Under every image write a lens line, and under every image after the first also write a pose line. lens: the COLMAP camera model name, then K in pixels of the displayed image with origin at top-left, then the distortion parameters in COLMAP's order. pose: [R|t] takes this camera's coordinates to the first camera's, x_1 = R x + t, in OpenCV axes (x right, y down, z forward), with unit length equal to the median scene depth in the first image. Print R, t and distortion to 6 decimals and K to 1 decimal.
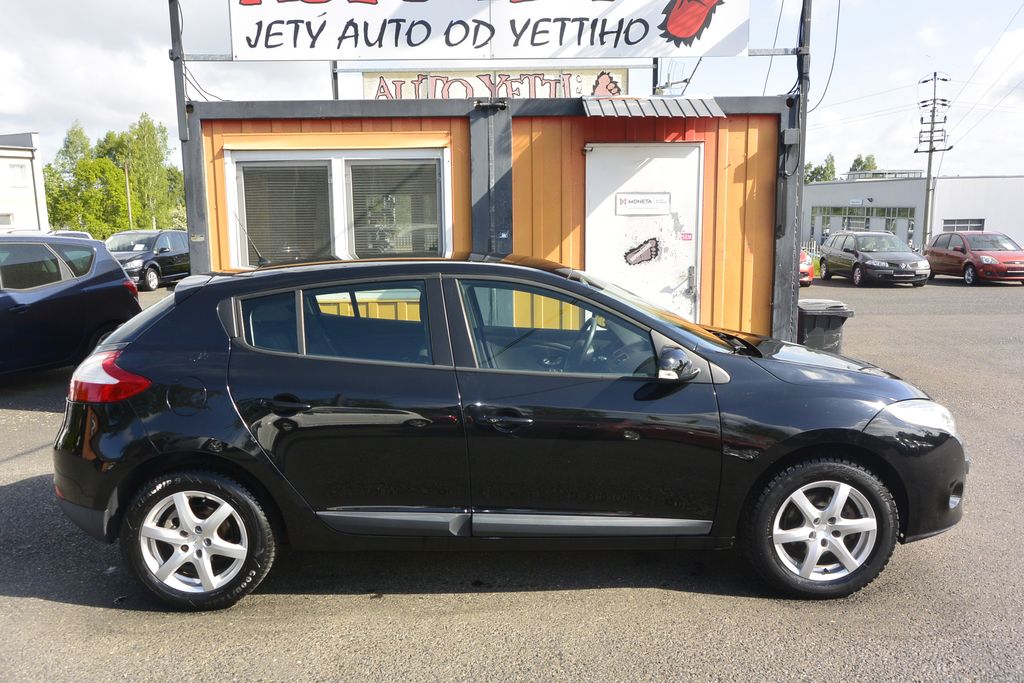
lens RADIAL K [[789.2, 0, 506.5], [0, 789.2, 343.6], [0, 0, 1]] dist [-0.013236, 0.030327]
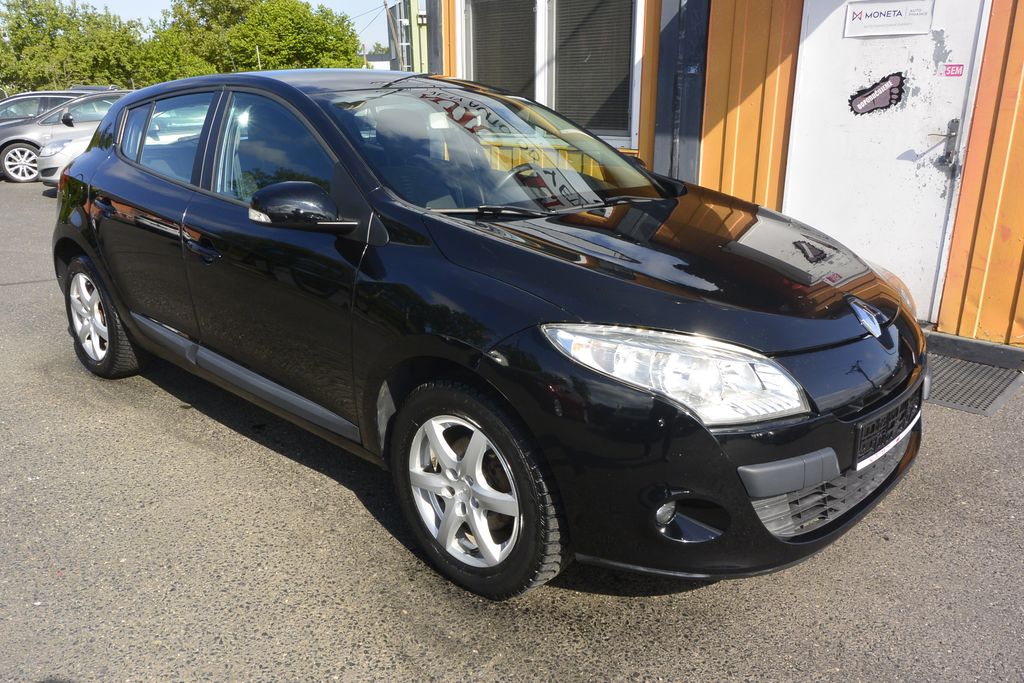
lens RADIAL K [[789.2, 0, 511.2], [0, 789.2, 346.4], [0, 0, 1]] dist [-0.013236, 0.030327]
pose [[0.724462, 0.221161, -0.652872, 0.434972], [-0.113805, 0.972511, 0.203154, -0.009412], [0.679855, -0.072877, 0.729717, 0.288870]]
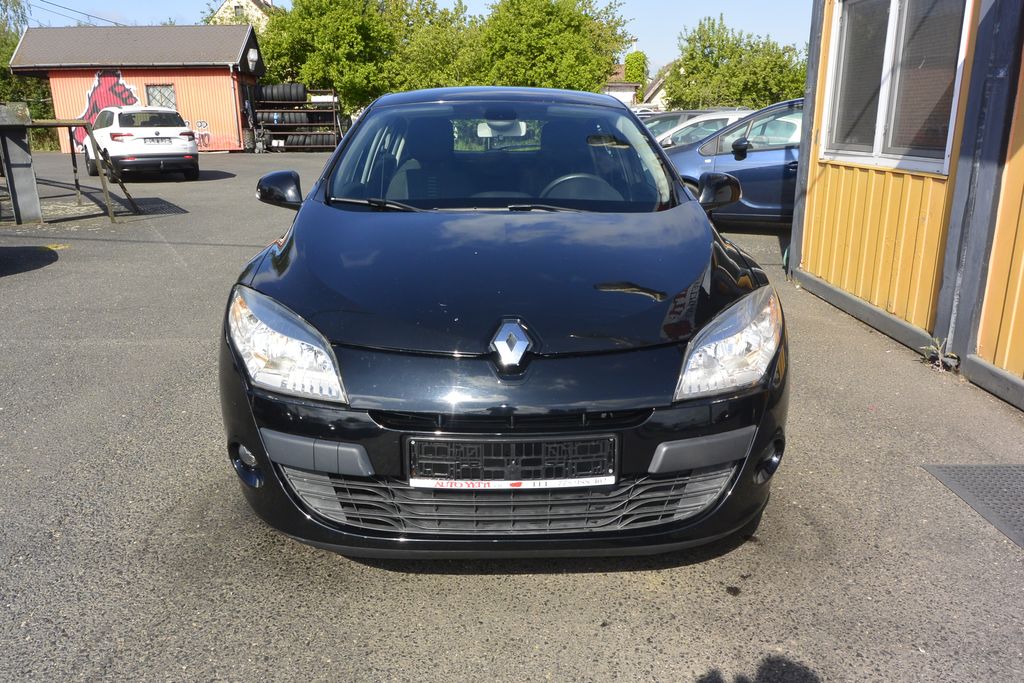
lens RADIAL K [[789.2, 0, 508.7], [0, 789.2, 345.3], [0, 0, 1]] dist [-0.013236, 0.030327]
pose [[0.025225, 0.289489, -0.956849, 0.616265], [-0.148866, 0.947569, 0.282756, -0.055644], [0.988536, 0.135310, 0.066998, 0.618596]]
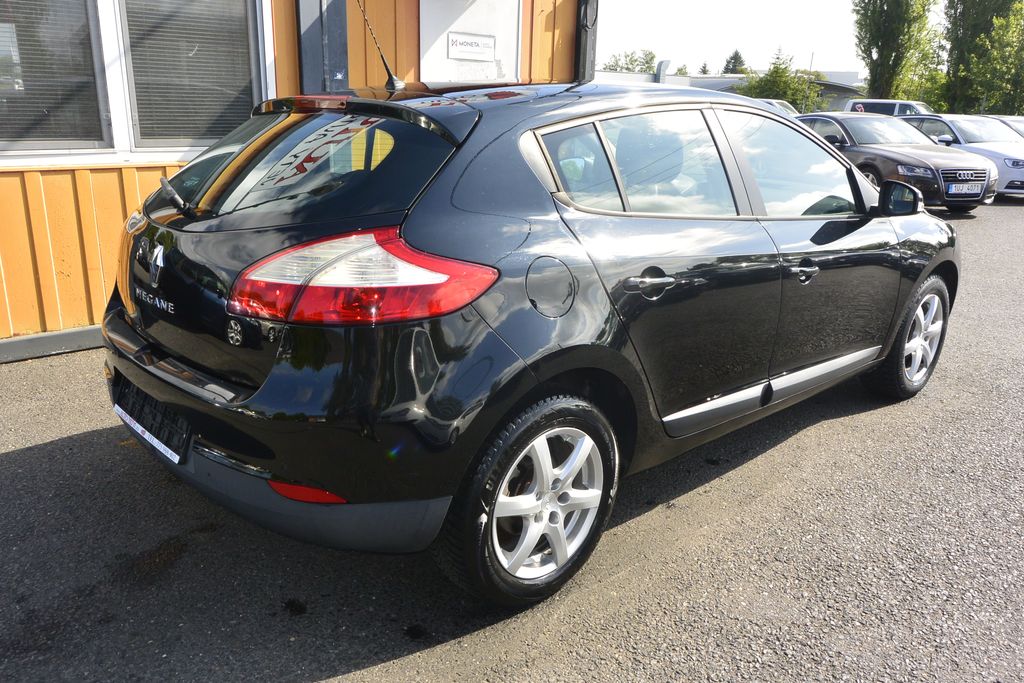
lens RADIAL K [[789.2, 0, 504.8], [0, 789.2, 340.1], [0, 0, 1]] dist [-0.013236, 0.030327]
pose [[0.752522, -0.162782, 0.638132, -0.425000], [0.067816, 0.982973, 0.170776, -0.000339], [-0.655066, -0.085237, 0.750748, 0.274668]]
